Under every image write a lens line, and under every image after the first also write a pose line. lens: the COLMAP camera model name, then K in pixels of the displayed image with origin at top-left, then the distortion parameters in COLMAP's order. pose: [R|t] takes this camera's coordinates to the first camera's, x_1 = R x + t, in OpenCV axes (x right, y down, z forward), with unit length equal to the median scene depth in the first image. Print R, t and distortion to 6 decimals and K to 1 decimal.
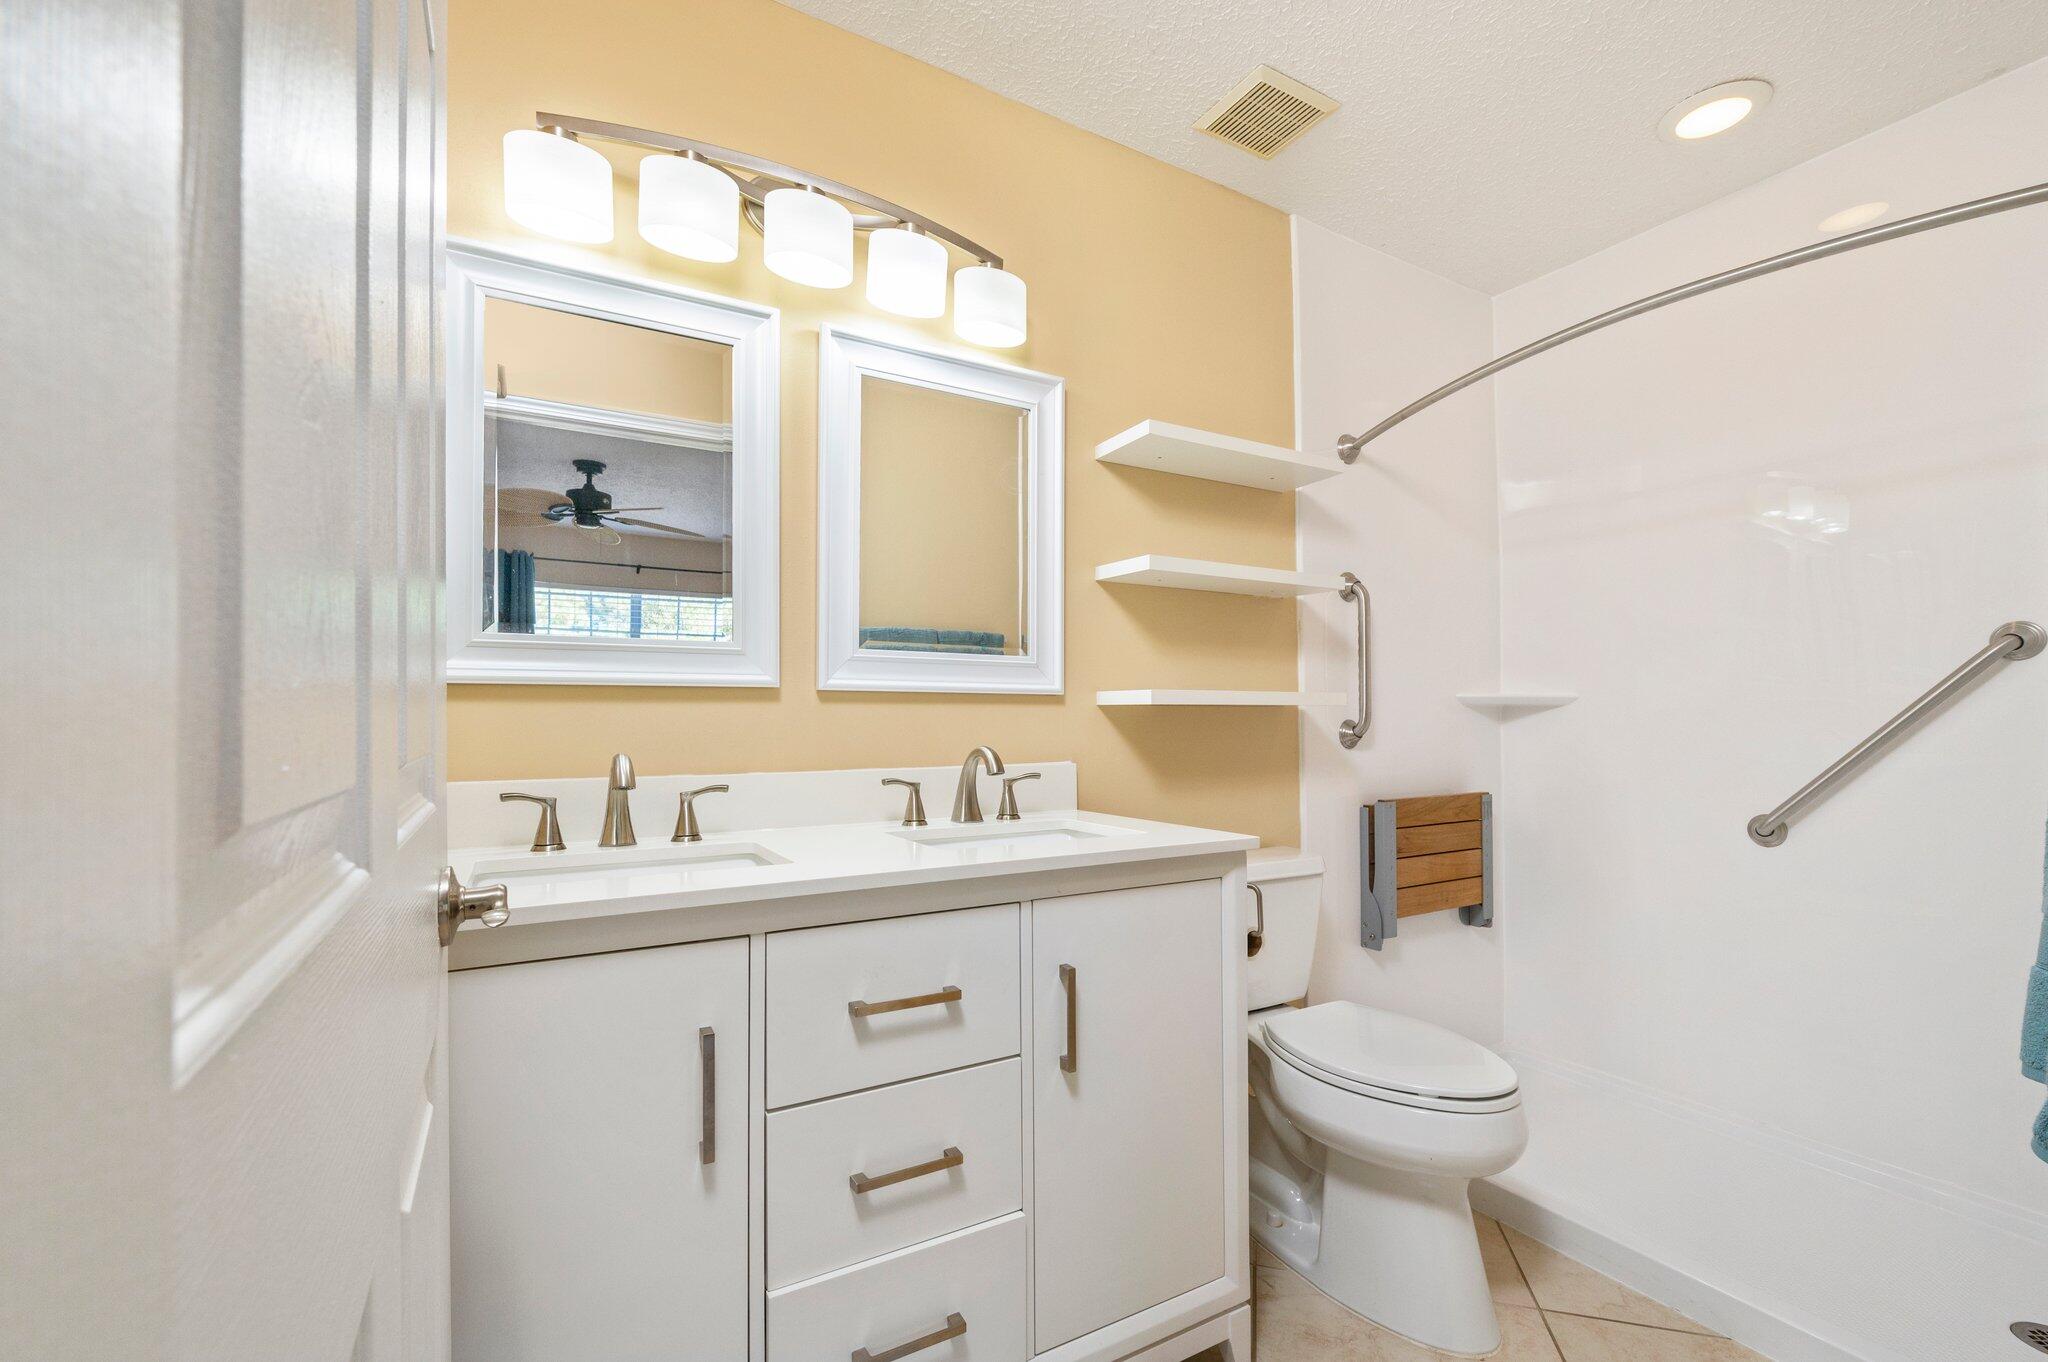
lens RADIAL K [[888.3, 0, 1017.3], [0, 888.3, 697.3], [0, 0, 1]] dist [0.001387, -0.000078]
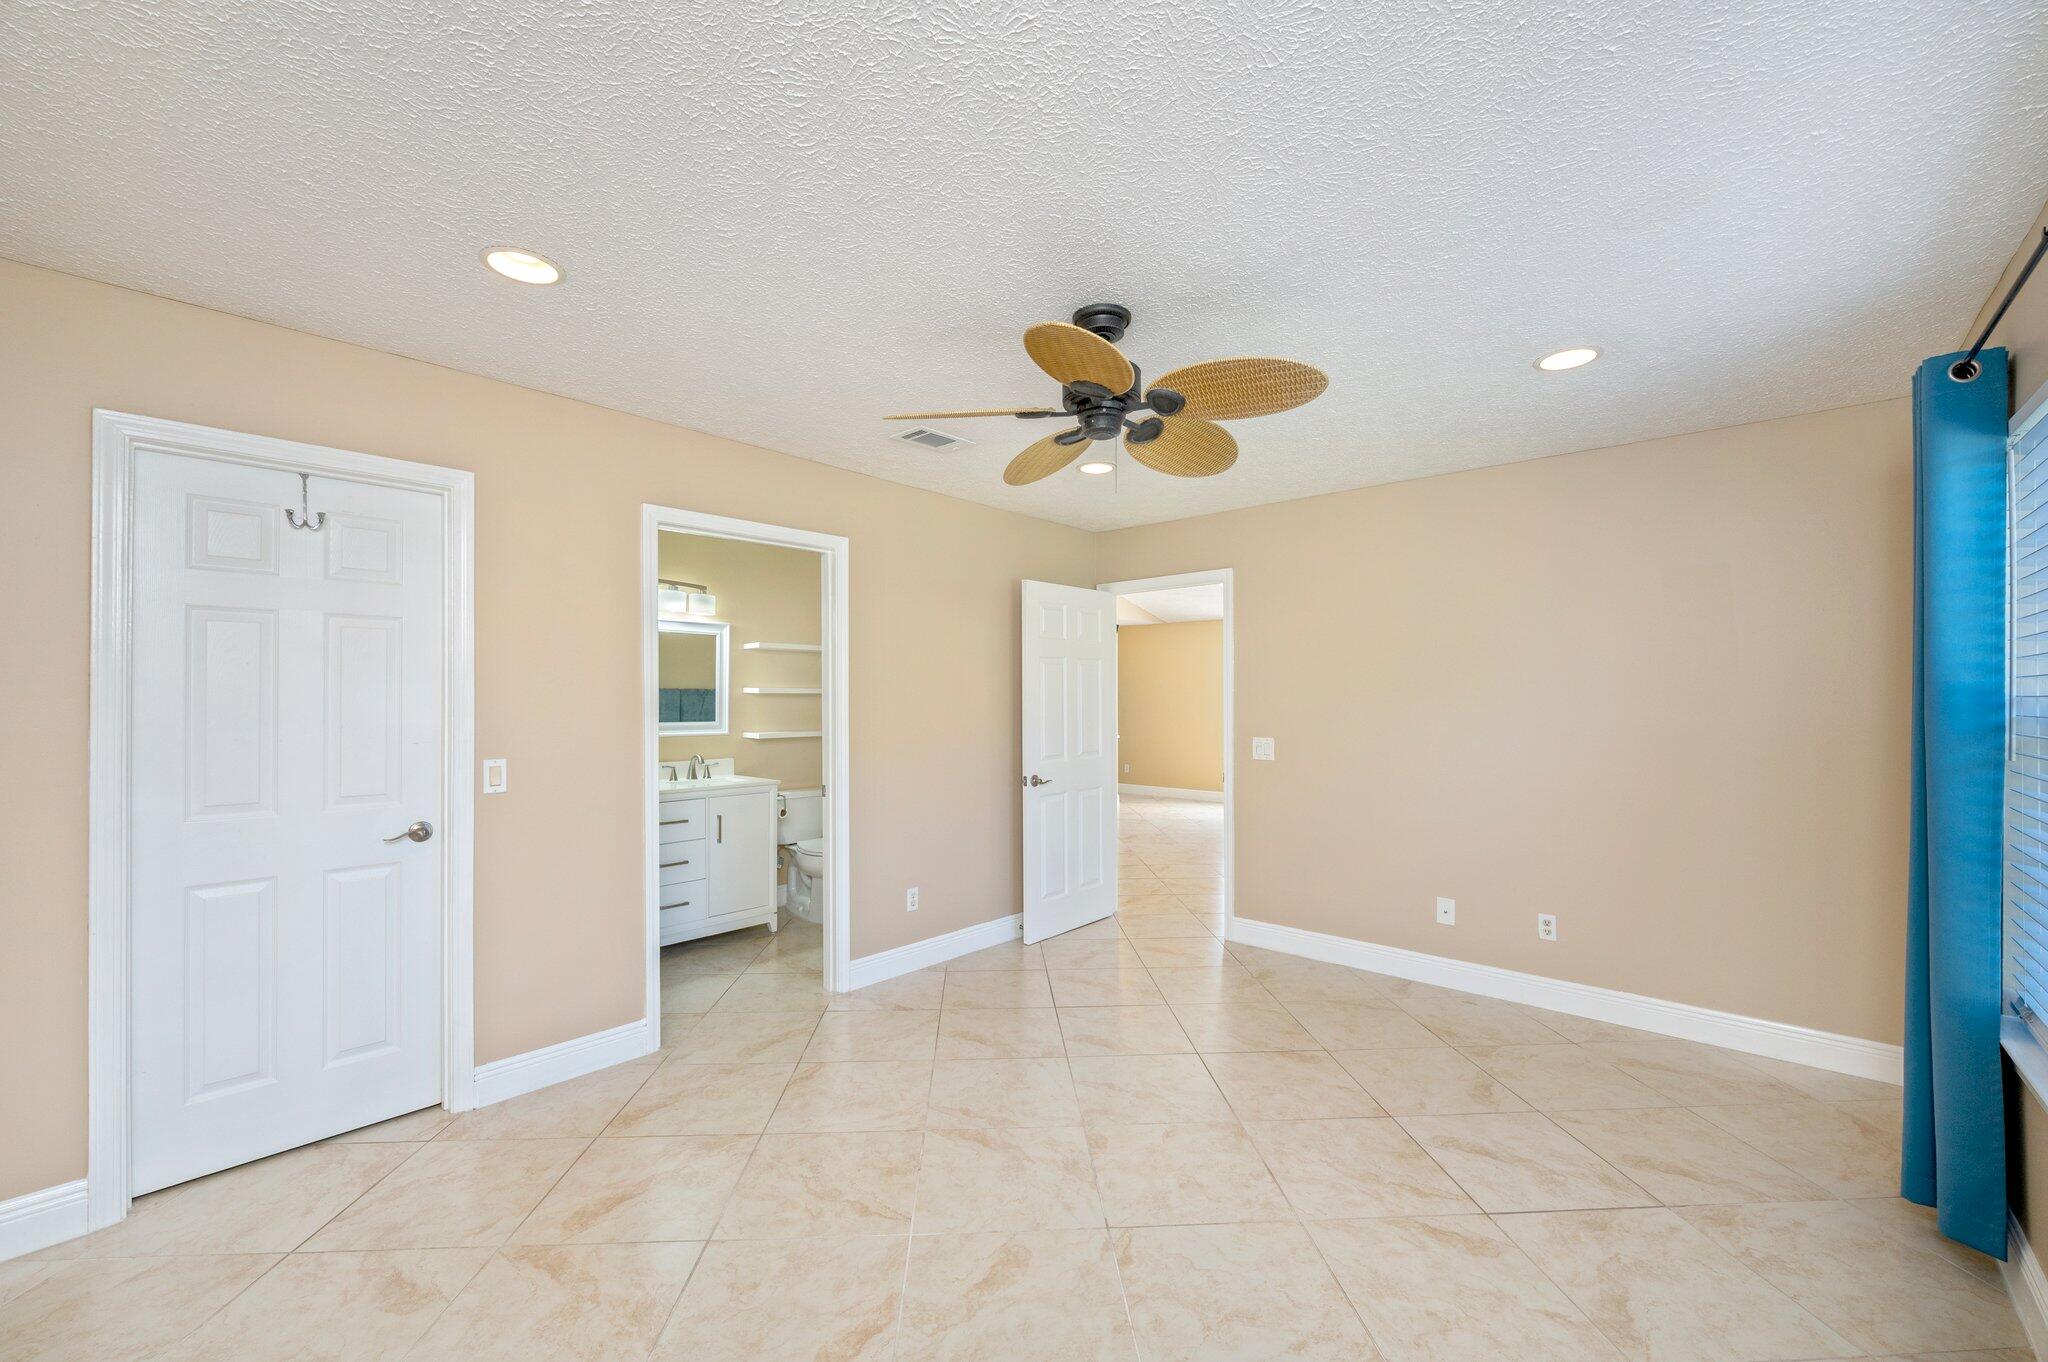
lens RADIAL K [[825.5, 0, 1019.7], [0, 825.5, 686.3], [0, 0, 1]] dist [-0.002345, -0.000279]
pose [[0.953070, 0.004456, 0.302717, 0.133268], [-0.007627, 0.999928, 0.009296, -0.184985], [-0.302653, -0.011168, 0.953035, -1.747229]]
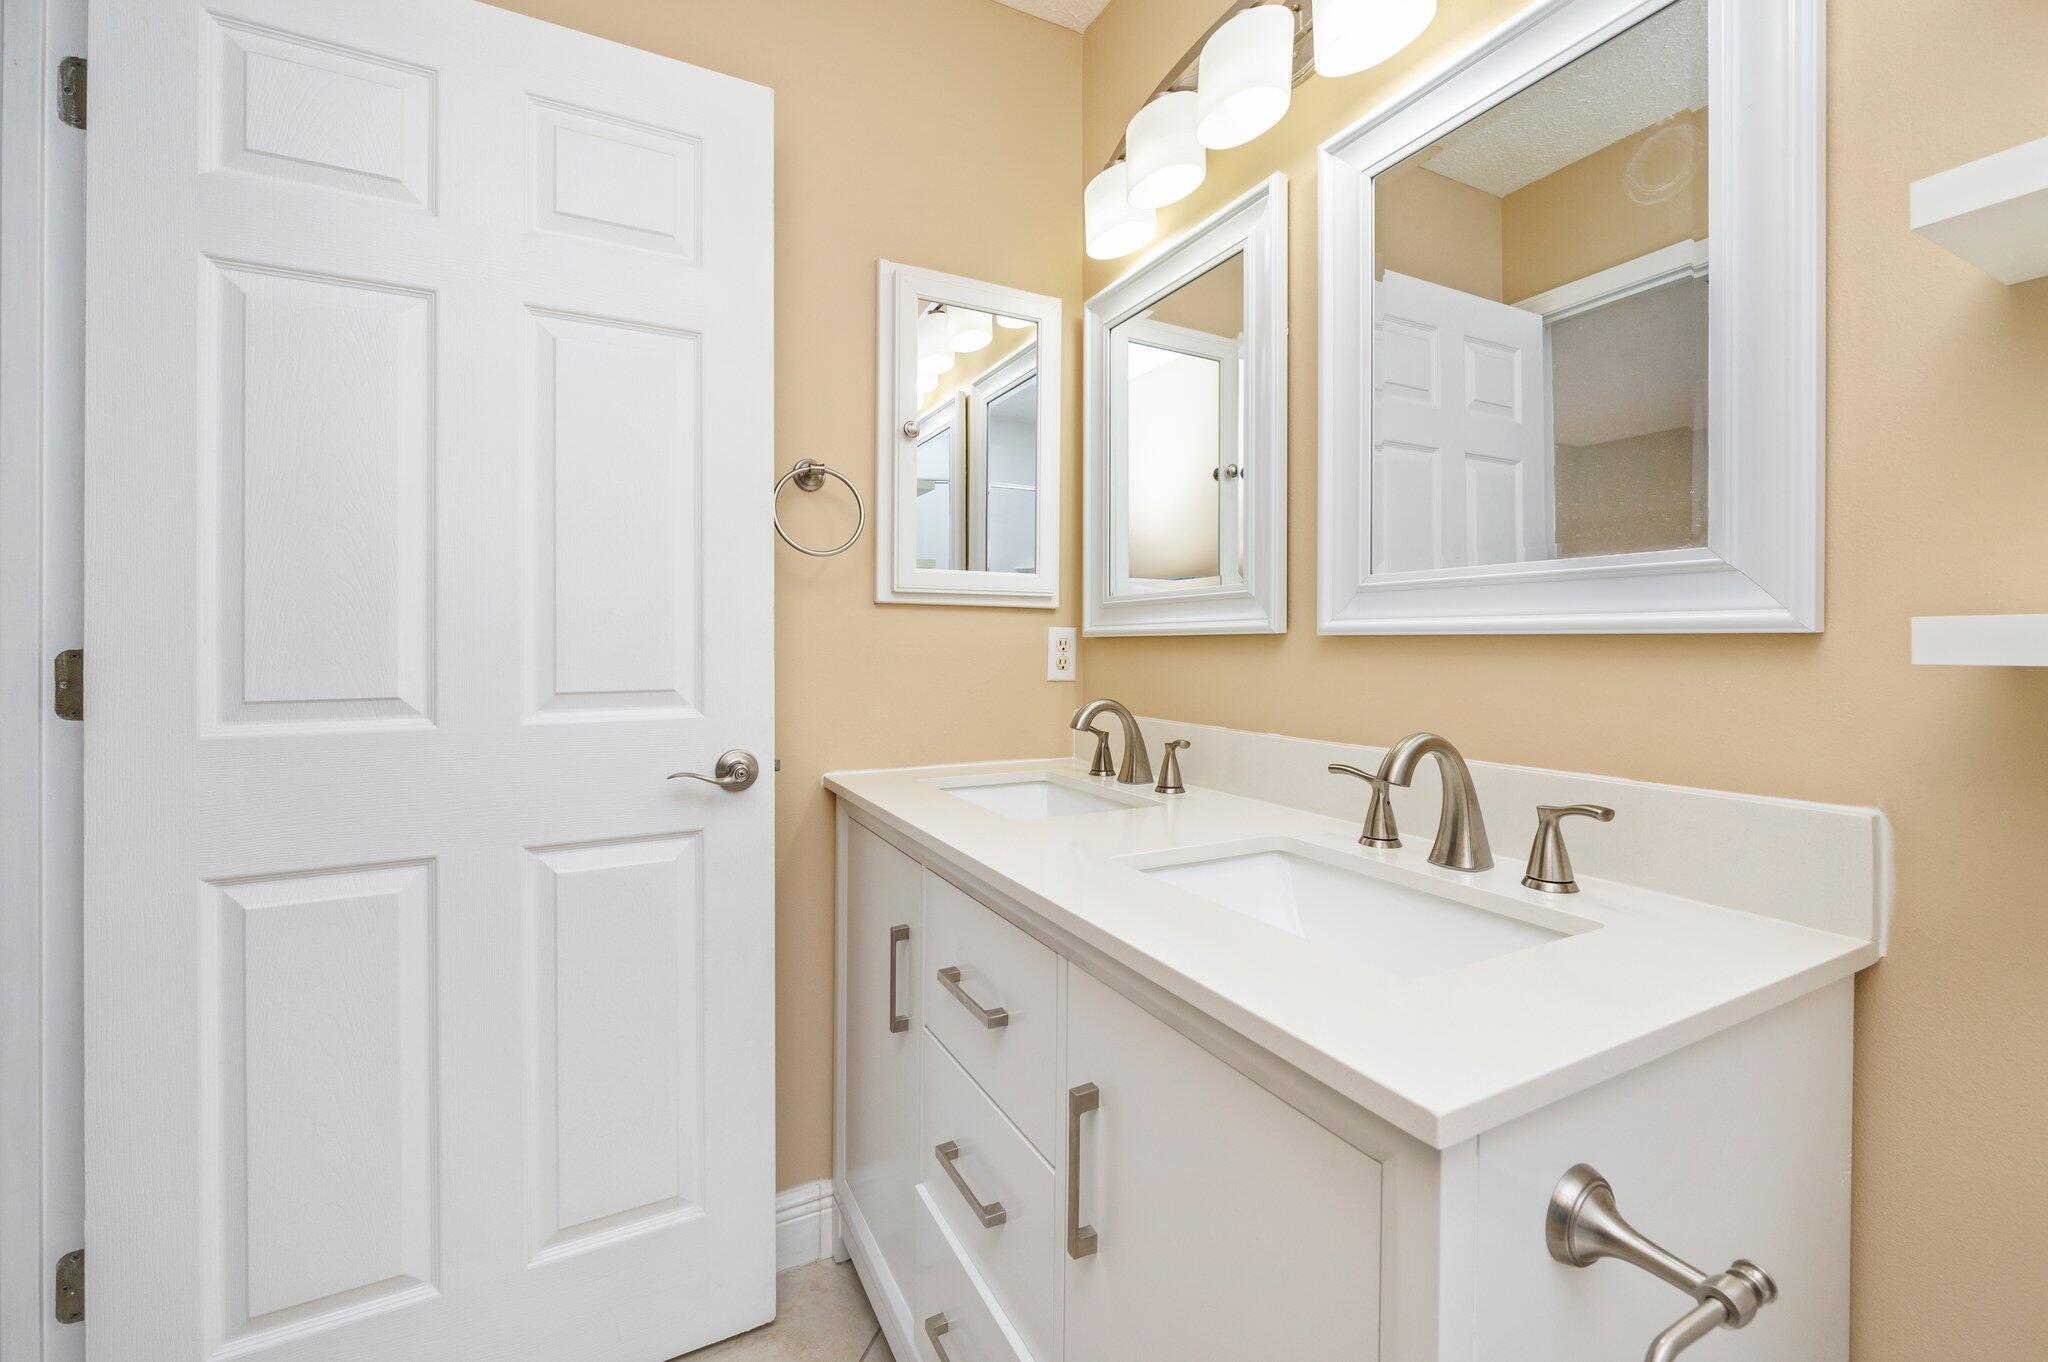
lens RADIAL K [[825.5, 0, 1021.5], [0, 825.5, 661.2], [0, 0, 1]] dist [-0.002345, -0.000279]
pose [[-0.032614, 0.010501, -0.999413, 0.398610], [0.010338, 0.999895, 0.010169, 0.003350], [0.999415, -0.010000, -0.032719, 0.622085]]
